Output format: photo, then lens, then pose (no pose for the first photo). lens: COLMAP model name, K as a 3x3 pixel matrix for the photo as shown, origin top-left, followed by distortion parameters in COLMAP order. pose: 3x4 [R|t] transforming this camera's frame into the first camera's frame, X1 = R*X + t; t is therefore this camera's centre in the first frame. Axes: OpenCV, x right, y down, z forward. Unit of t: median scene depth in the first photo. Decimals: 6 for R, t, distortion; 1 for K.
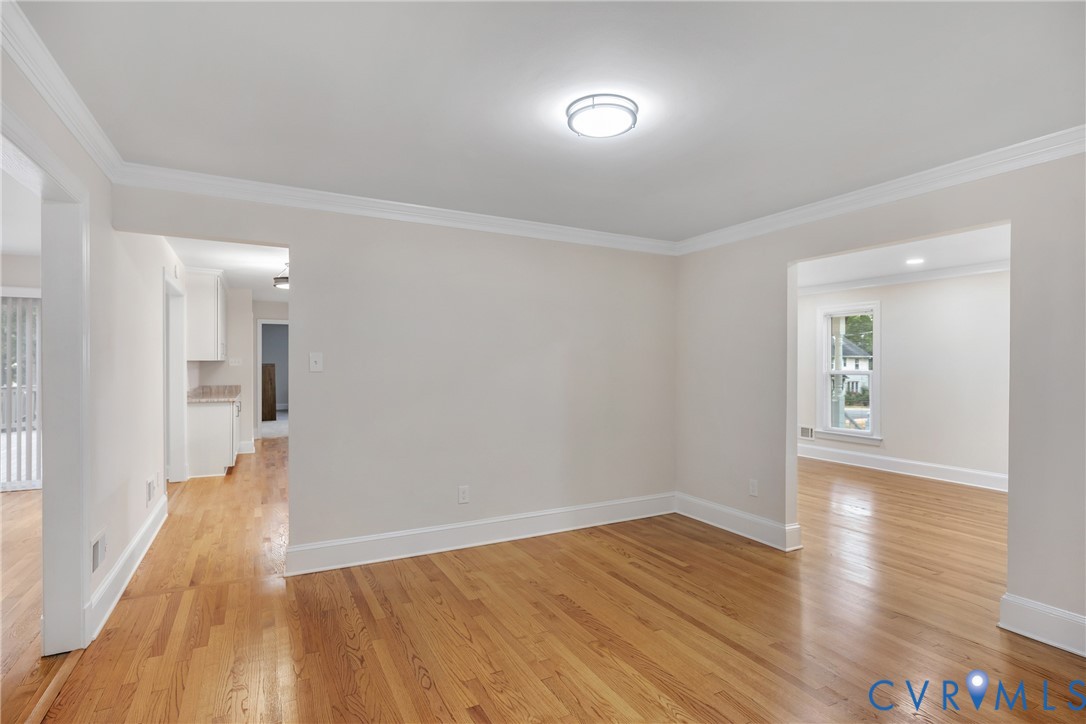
lens RADIAL K [[550.8, 0, 543.0], [0, 550.8, 362.0], [0, 0, 1]] dist [-0.001095, -0.000259]
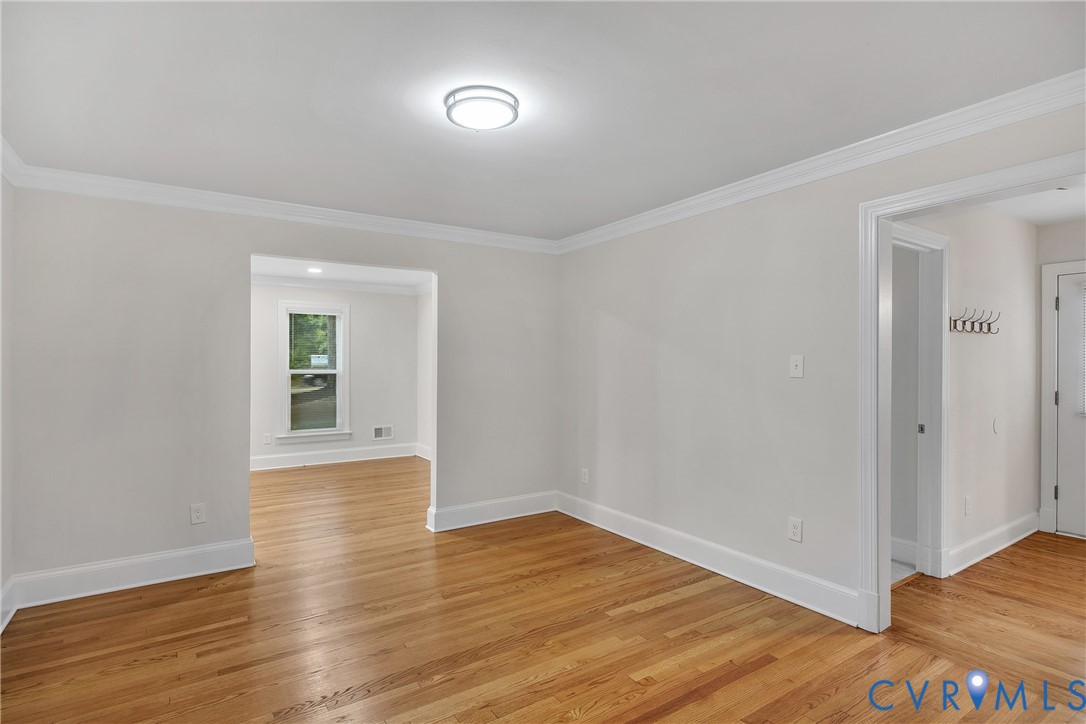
lens RADIAL K [[568.9, 0, 549.9], [0, 568.9, 363.0], [0, 0, 1]] dist [-0.003425, 0.000346]
pose [[-0.096837, -0.012689, 0.995219, -0.536177], [0.001296, 0.999916, 0.012875, -0.008258], [-0.995299, 0.002537, -0.096813, 0.579604]]
